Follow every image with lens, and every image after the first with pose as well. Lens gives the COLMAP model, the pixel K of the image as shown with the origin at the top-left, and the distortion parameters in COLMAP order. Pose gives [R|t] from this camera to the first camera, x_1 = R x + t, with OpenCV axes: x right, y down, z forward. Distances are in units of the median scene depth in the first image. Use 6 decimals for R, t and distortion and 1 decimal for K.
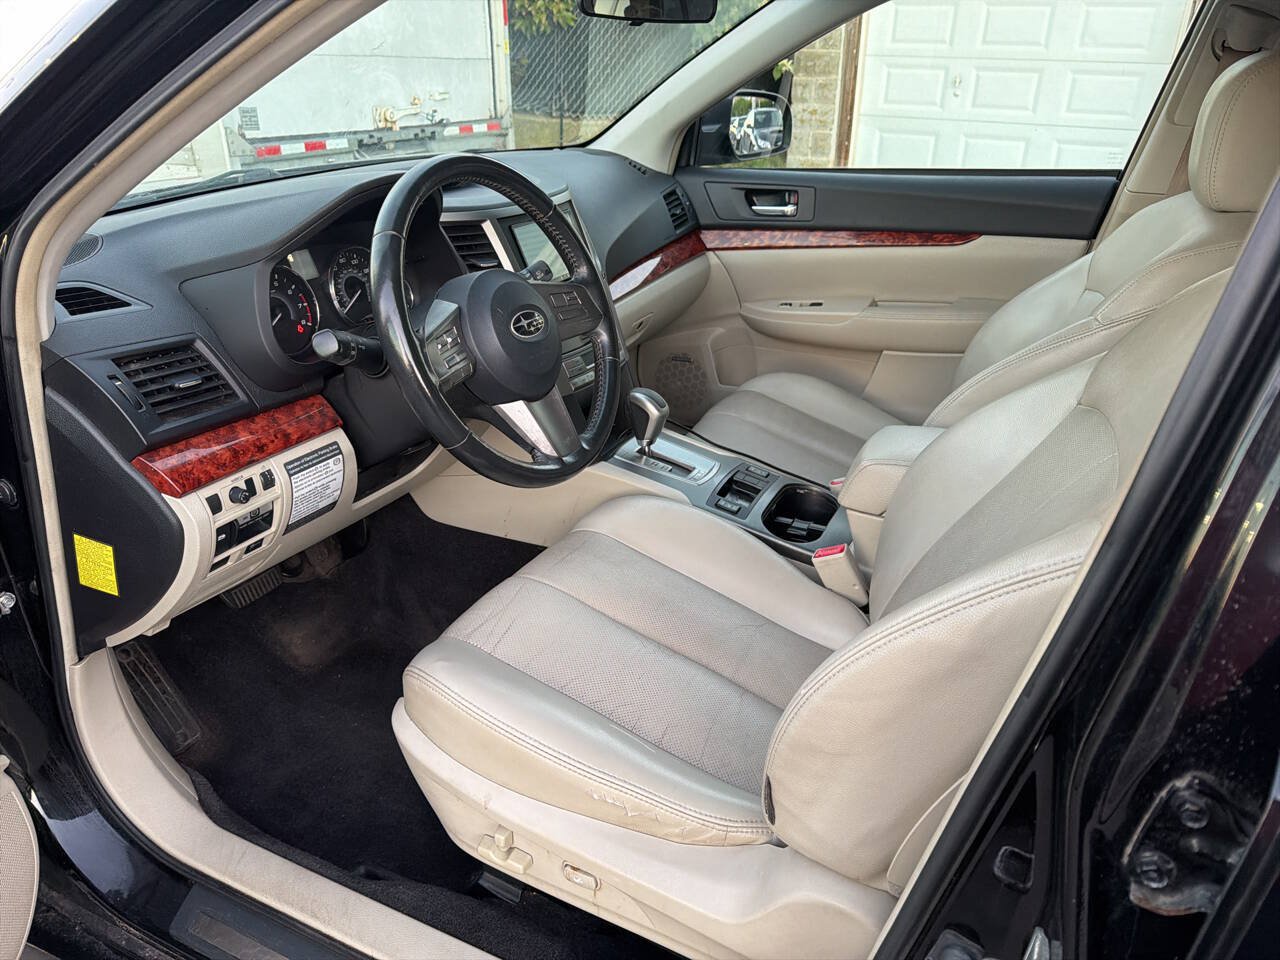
lens RADIAL K [[912.7, 0, 640.0], [0, 912.7, 480.0], [0, 0, 1]] dist [0.079702, -0.153170]
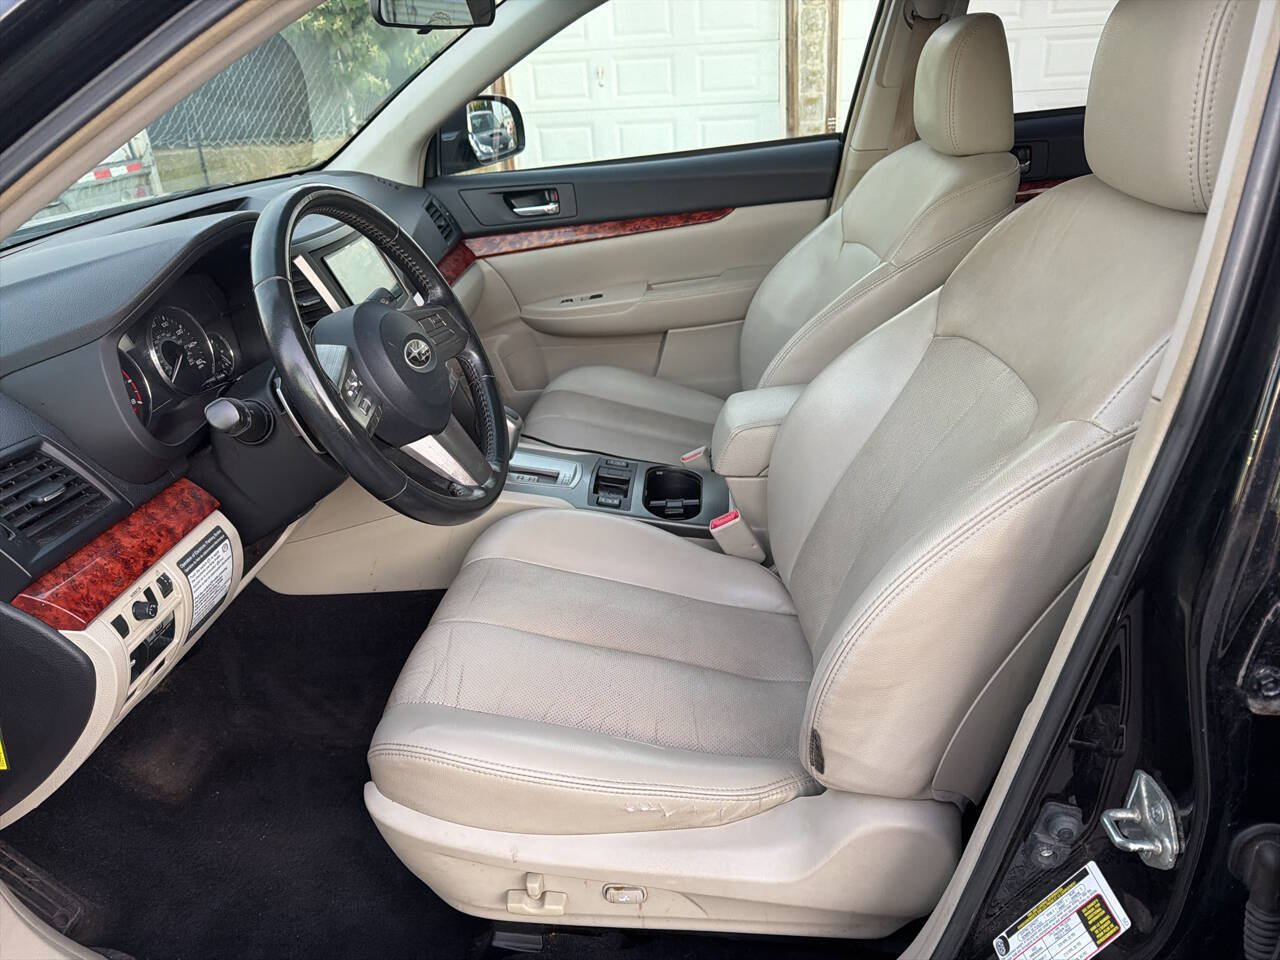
lens RADIAL K [[906.9, 0, 696.1], [0, 906.9, 476.2], [0, 0, 1]] dist [0.059879, -0.111436]
pose [[0.924483, -0.220485, 0.310994, -0.125716], [0.220801, 0.974703, 0.034664, -0.013051], [-0.310770, 0.036622, 0.949779, 0.022707]]
